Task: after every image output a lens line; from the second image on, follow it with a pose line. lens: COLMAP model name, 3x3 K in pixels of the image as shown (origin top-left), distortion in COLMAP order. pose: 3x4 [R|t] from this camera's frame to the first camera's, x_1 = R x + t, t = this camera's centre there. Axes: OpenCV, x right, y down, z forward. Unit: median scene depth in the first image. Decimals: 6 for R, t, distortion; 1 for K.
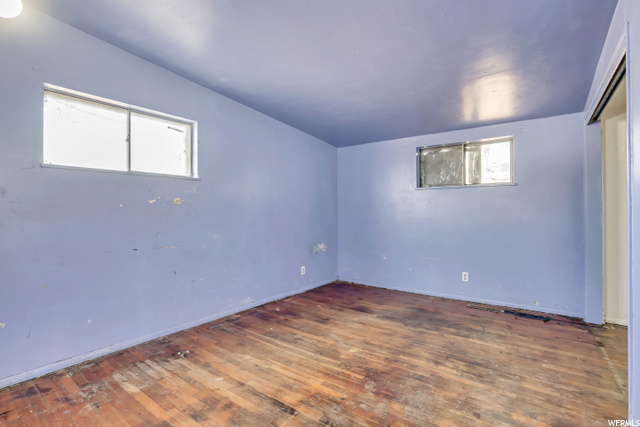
lens RADIAL K [[297.8, 0, 318.7], [0, 297.8, 213.2], [0, 0, 1]] dist [-0.016861, -0.000235]
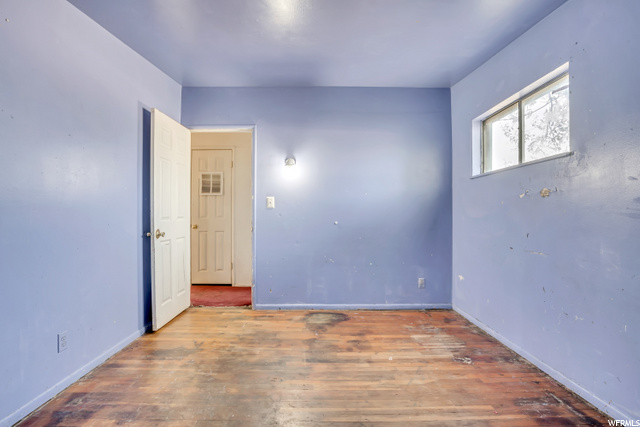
lens RADIAL K [[297.8, 0, 317.6], [0, 297.8, 214.5], [0, 0, 1]] dist [-0.016861, -0.000235]
pose [[-0.790638, 0.004538, -0.612268, 0.525027], [0.007783, 0.999966, -0.002639, 0.014700], [0.612235, -0.006852, -0.790646, 1.586720]]
